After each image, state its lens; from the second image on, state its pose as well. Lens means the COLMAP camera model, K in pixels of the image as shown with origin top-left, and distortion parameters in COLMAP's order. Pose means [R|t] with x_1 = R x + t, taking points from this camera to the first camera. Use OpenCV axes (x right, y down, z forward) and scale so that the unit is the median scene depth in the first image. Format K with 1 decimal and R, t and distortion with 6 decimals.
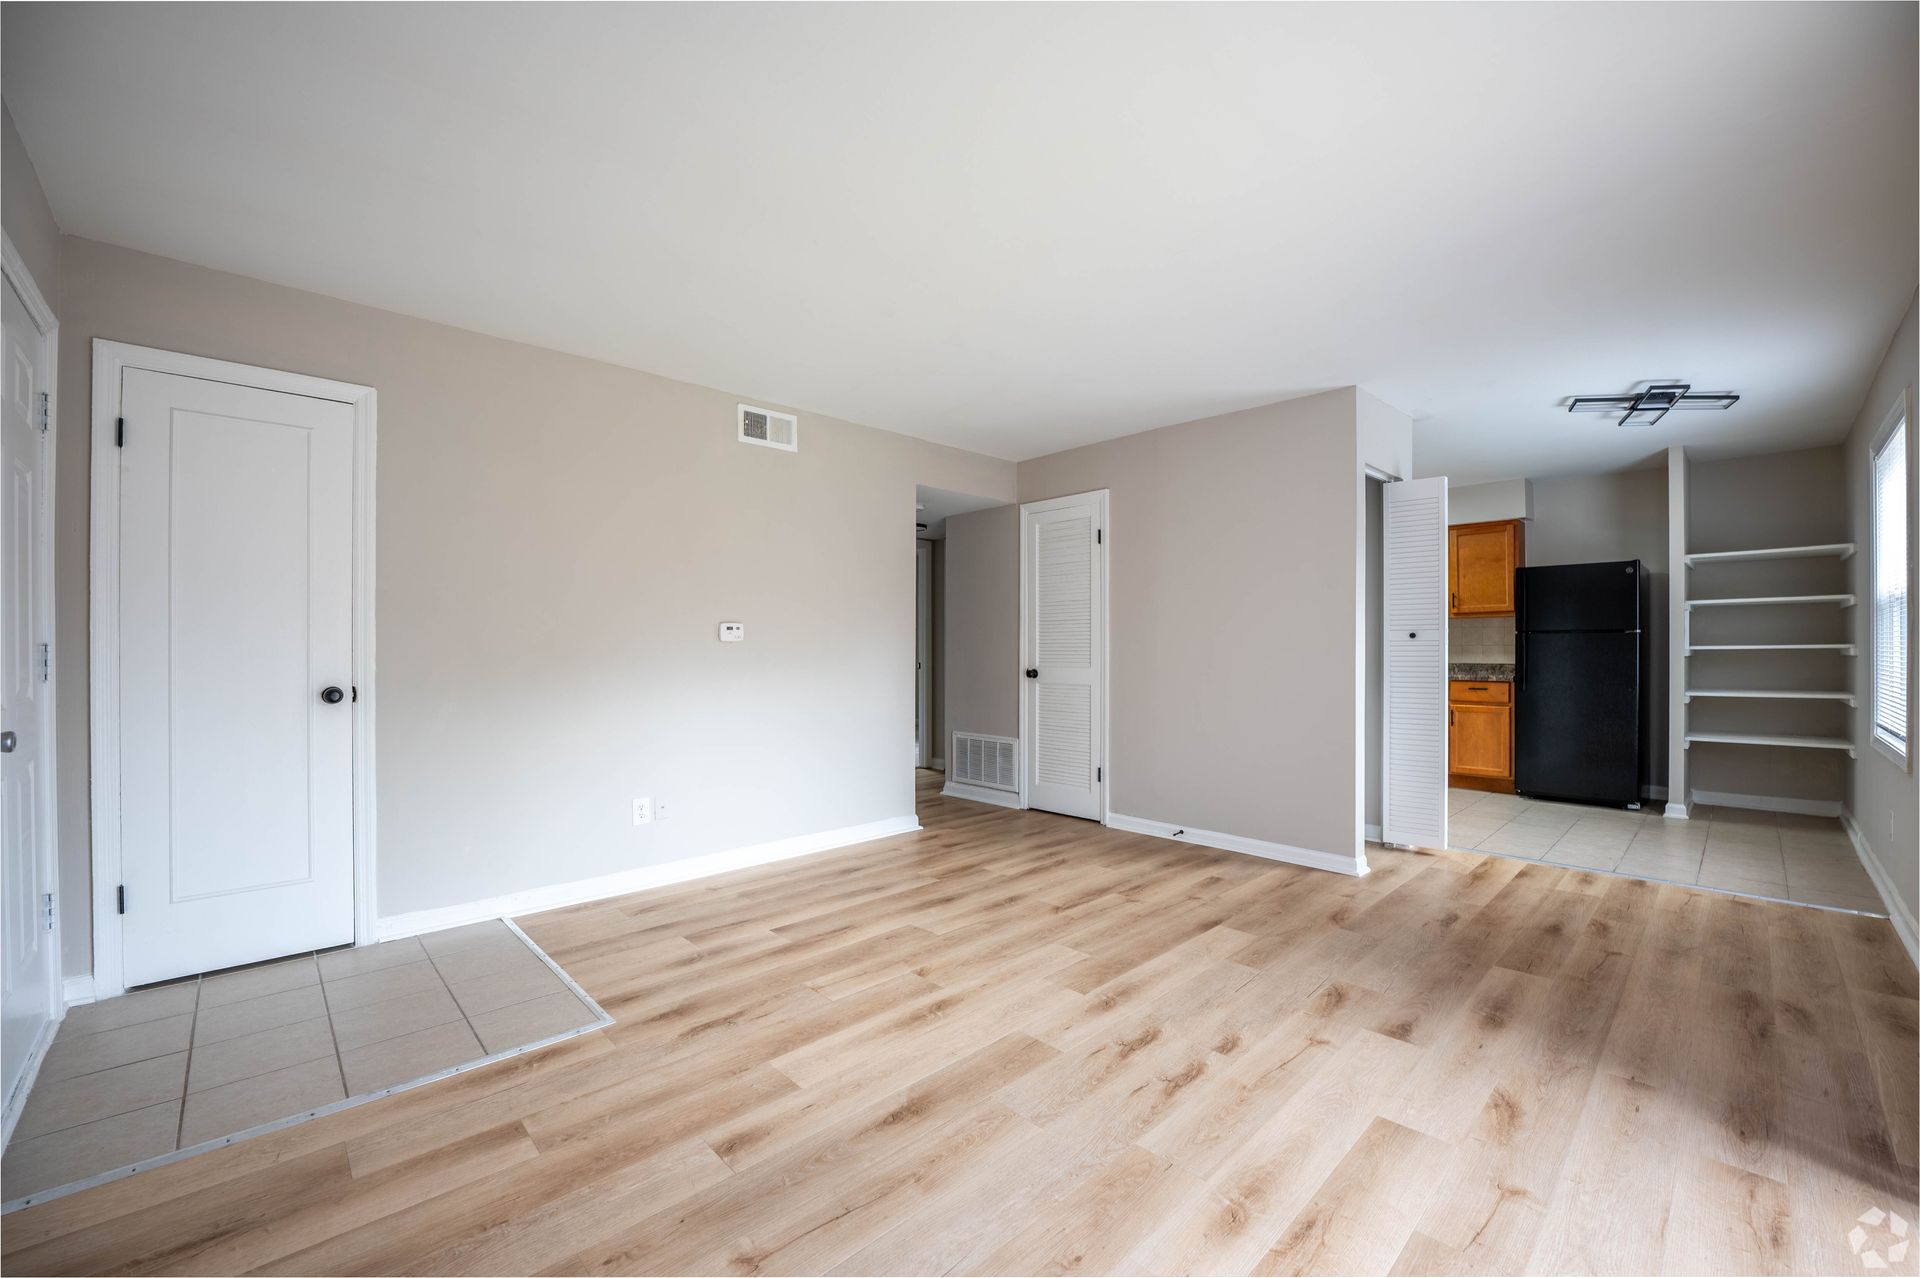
lens RADIAL K [[772.3, 0, 970.7], [0, 772.3, 645.3], [0, 0, 1]] dist [-0.025102, 0.000292]
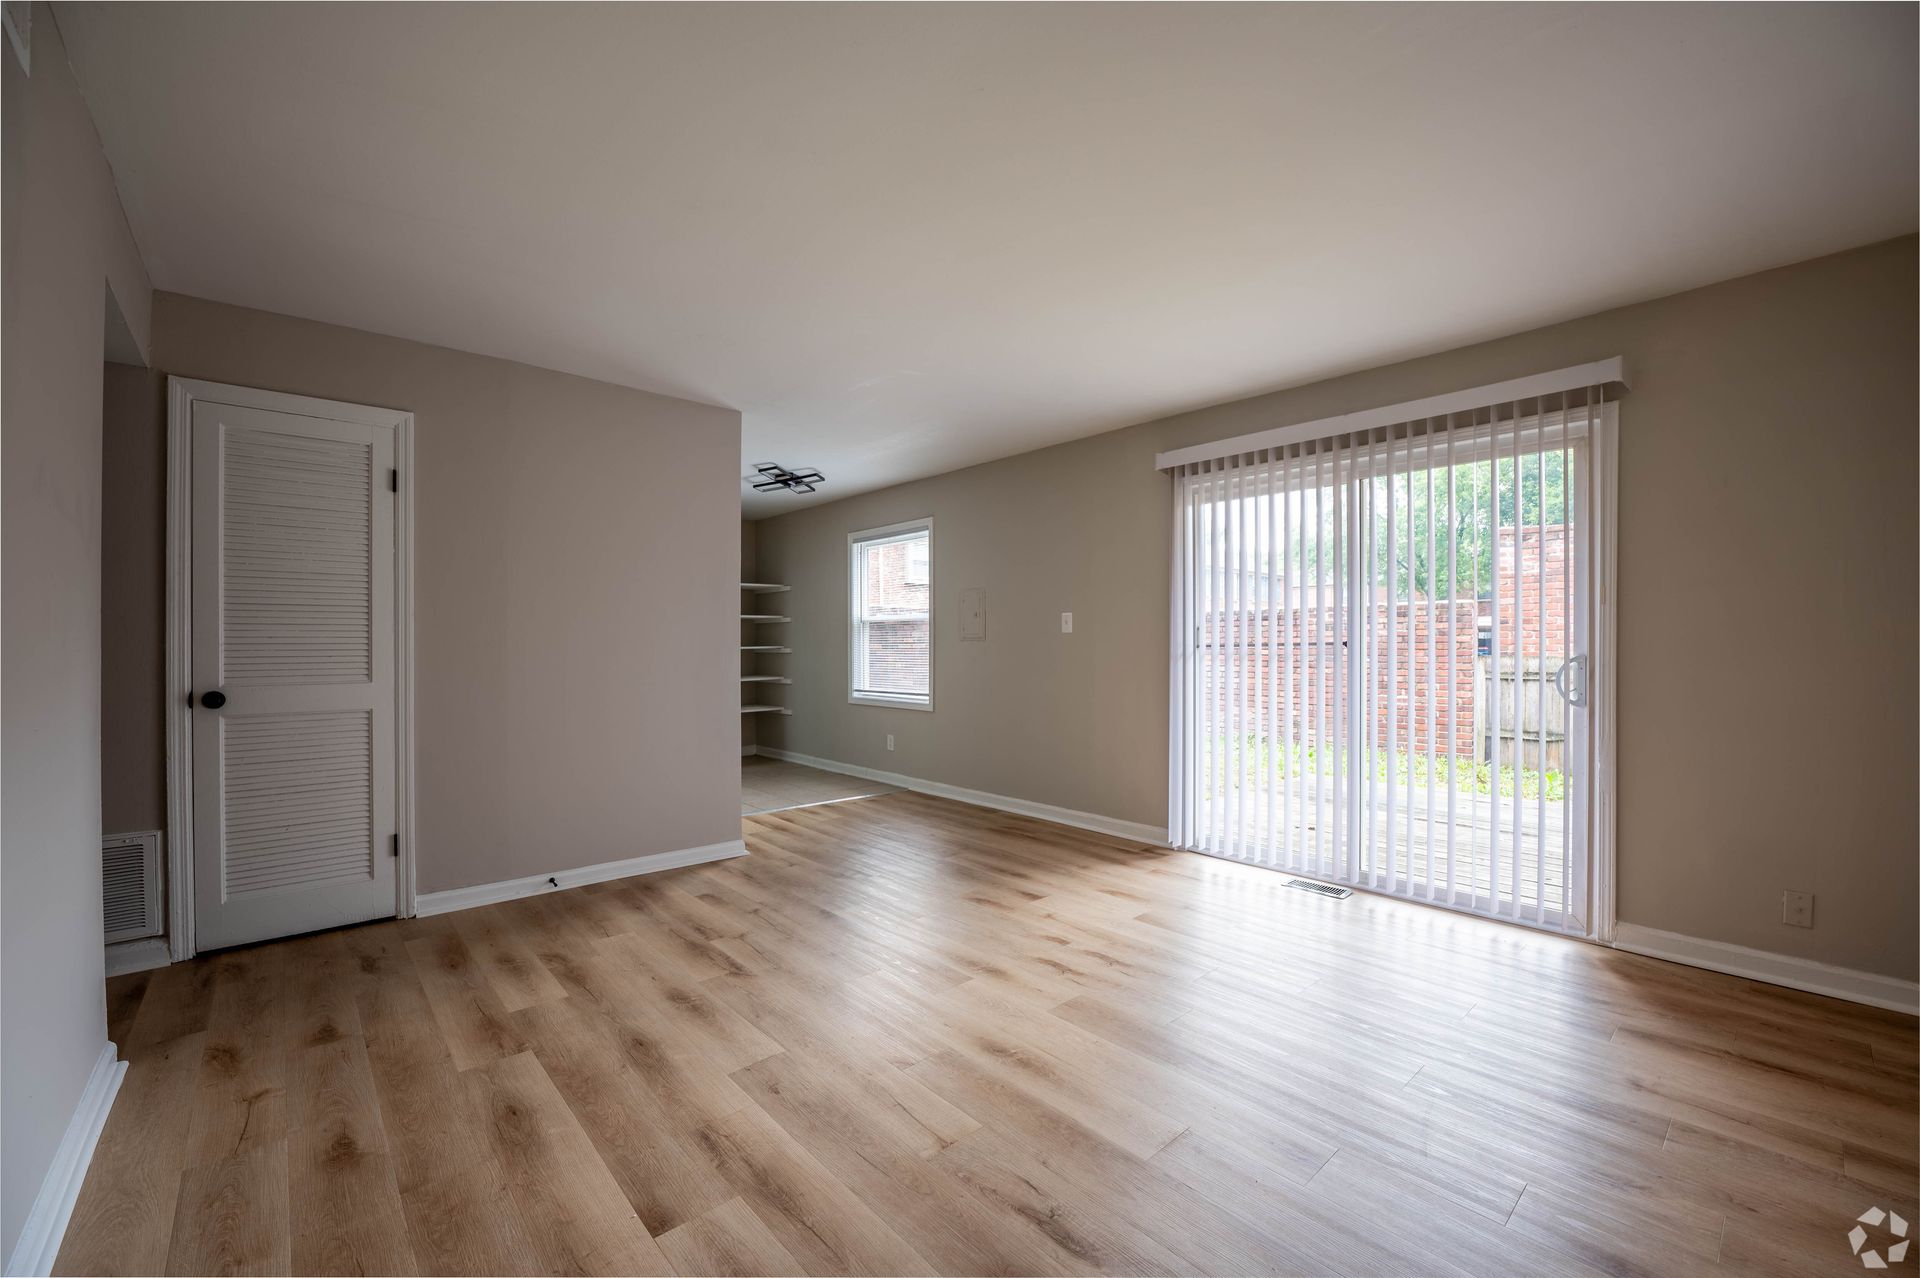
lens RADIAL K [[772.3, 0, 970.7], [0, 772.3, 645.3], [0, 0, 1]] dist [-0.025102, 0.000292]
pose [[0.036228, -0.001260, 0.999343, -0.602519], [0.004398, 0.999990, 0.001101, 0.000682], [-0.999334, 0.004355, 0.036233, 0.648874]]
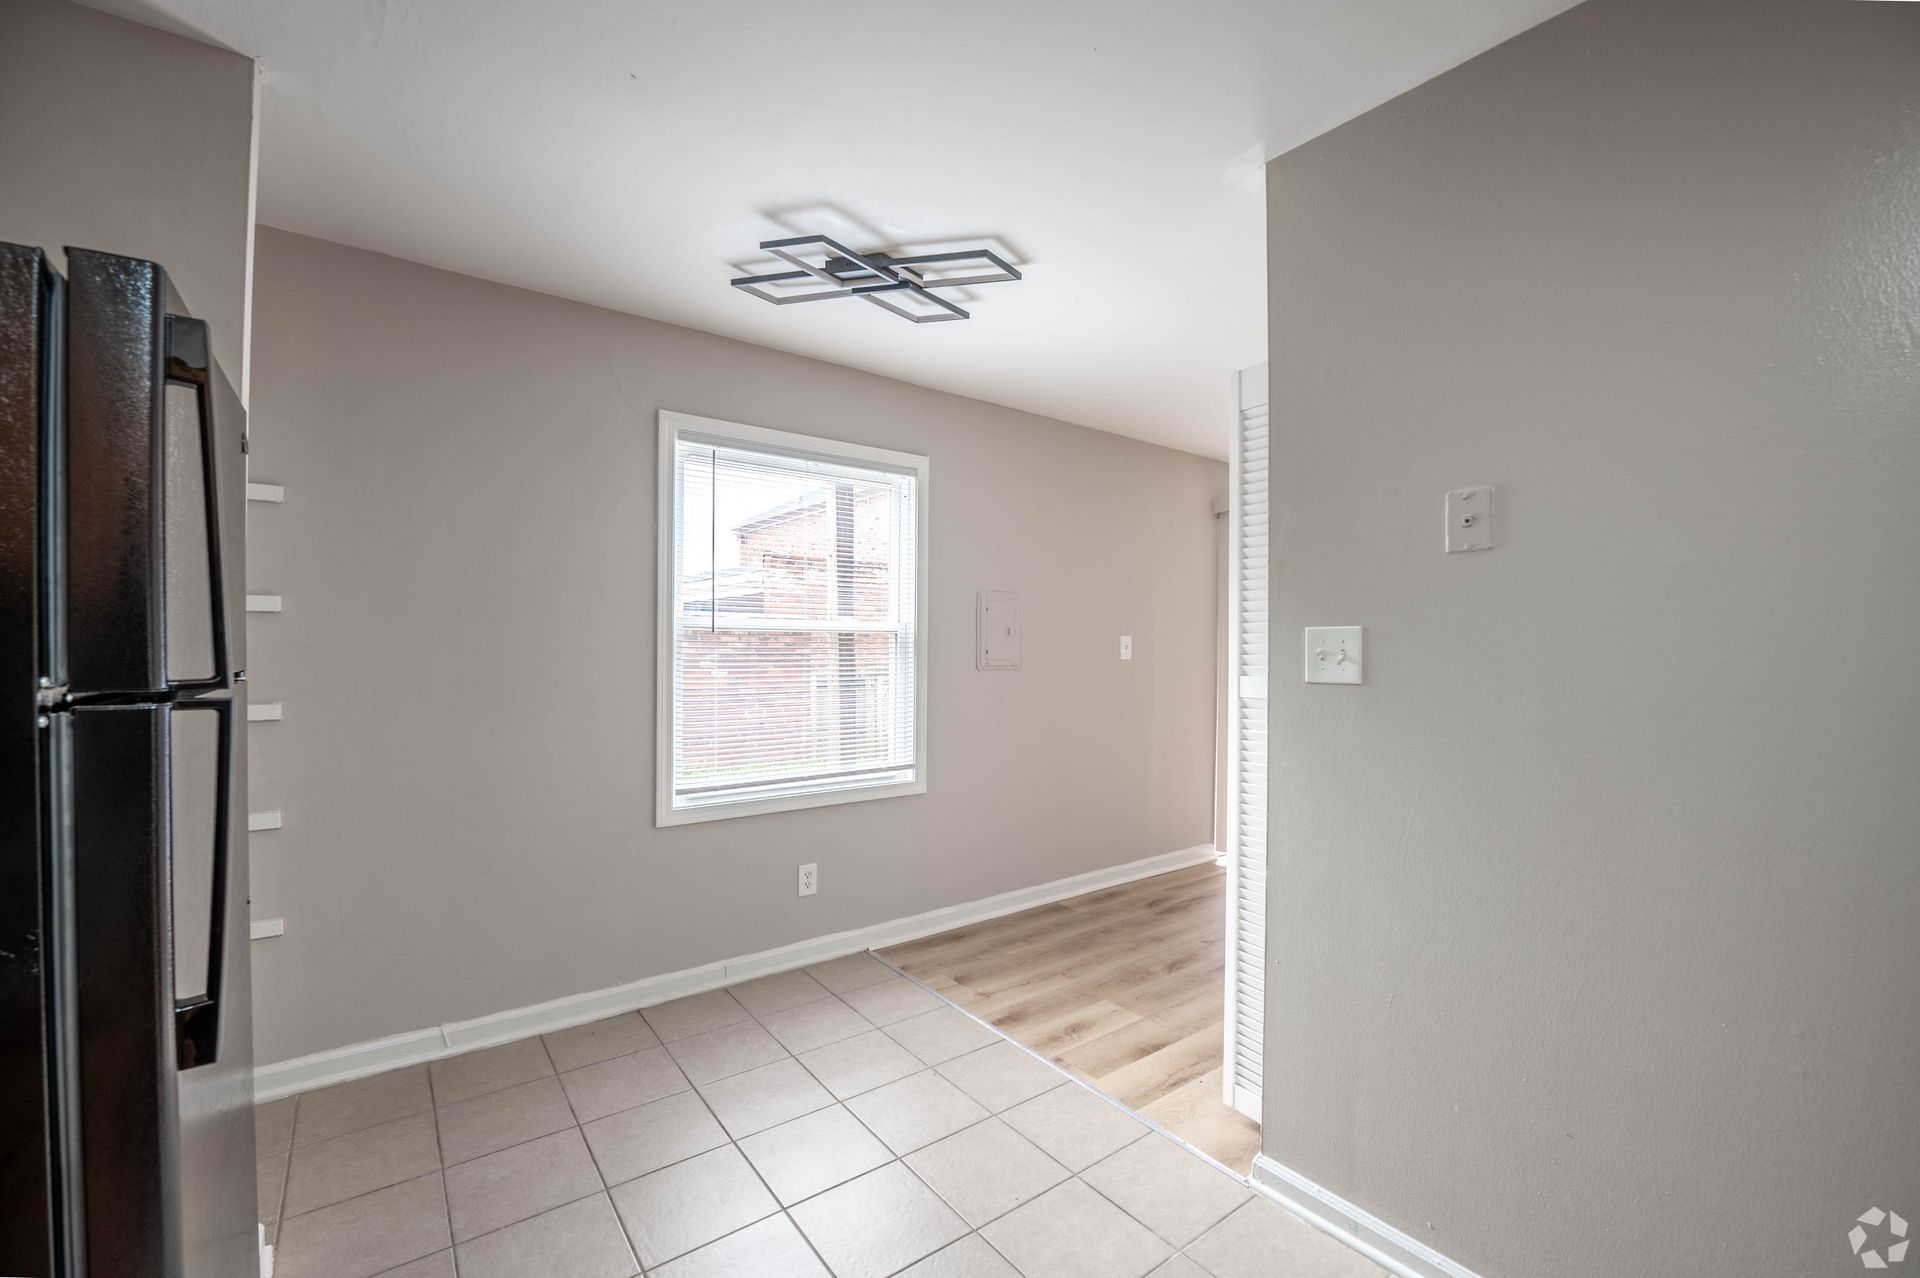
lens RADIAL K [[794.9, 0, 988.0], [0, 794.9, 648.0], [0, 0, 1]] dist [-0.000507, 0.000025]
pose [[-0.994272, -0.007043, 0.106643, 0.813206], [-0.006673, 0.999970, 0.003833, -0.038703], [-0.106667, 0.003100, -0.994290, 1.723355]]
